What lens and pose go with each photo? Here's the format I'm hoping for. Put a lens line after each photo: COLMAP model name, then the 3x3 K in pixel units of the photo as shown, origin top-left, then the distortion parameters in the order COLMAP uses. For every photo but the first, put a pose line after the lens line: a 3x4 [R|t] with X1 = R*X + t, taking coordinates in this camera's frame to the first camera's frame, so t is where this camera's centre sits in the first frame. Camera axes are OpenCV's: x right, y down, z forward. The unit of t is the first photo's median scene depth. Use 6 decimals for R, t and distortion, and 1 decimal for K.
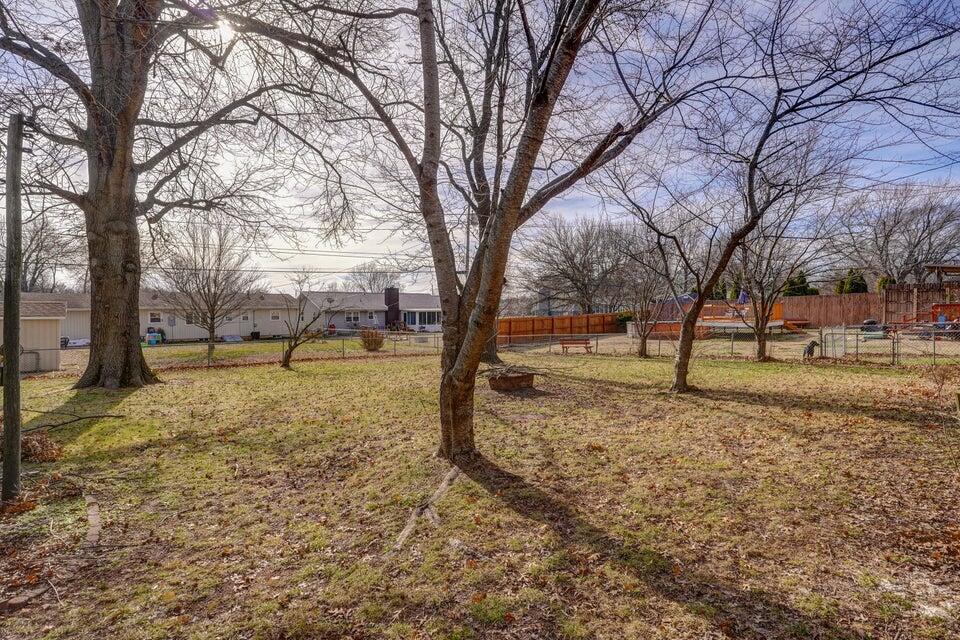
lens RADIAL K [[479.0, 0, 479.5], [0, 479.0, 318.0], [0, 0, 1]] dist [0.000607, 0.000168]
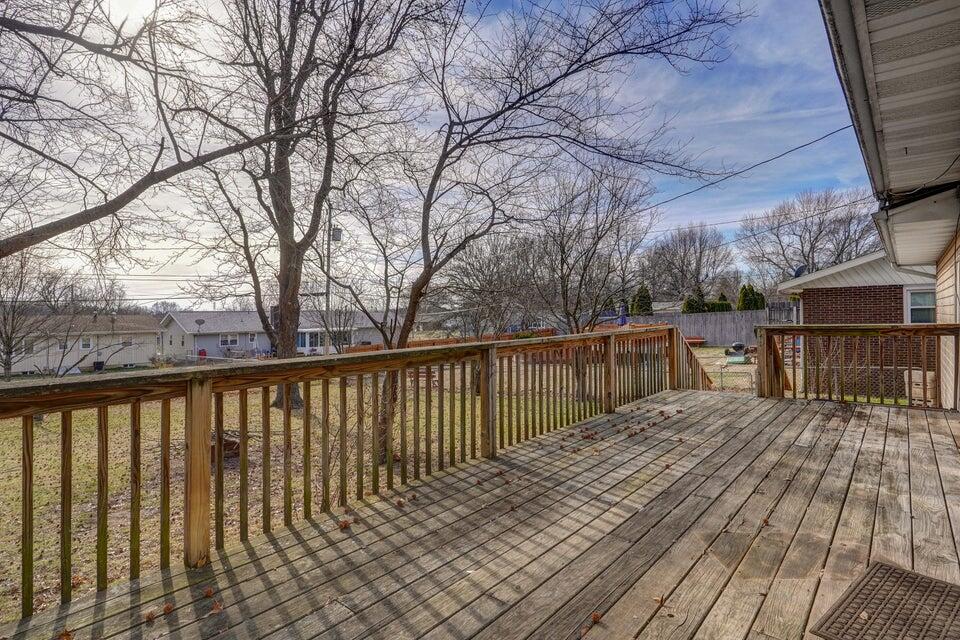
lens RADIAL K [[512.9, 0, 477.9], [0, 512.9, 315.7], [0, 0, 1]] dist [0.000451, 0.000143]
pose [[0.994892, -0.011416, 0.100293, 0.099128], [0.014107, 0.999558, -0.026160, -0.016024], [-0.099950, 0.027441, 0.994614, 0.010576]]
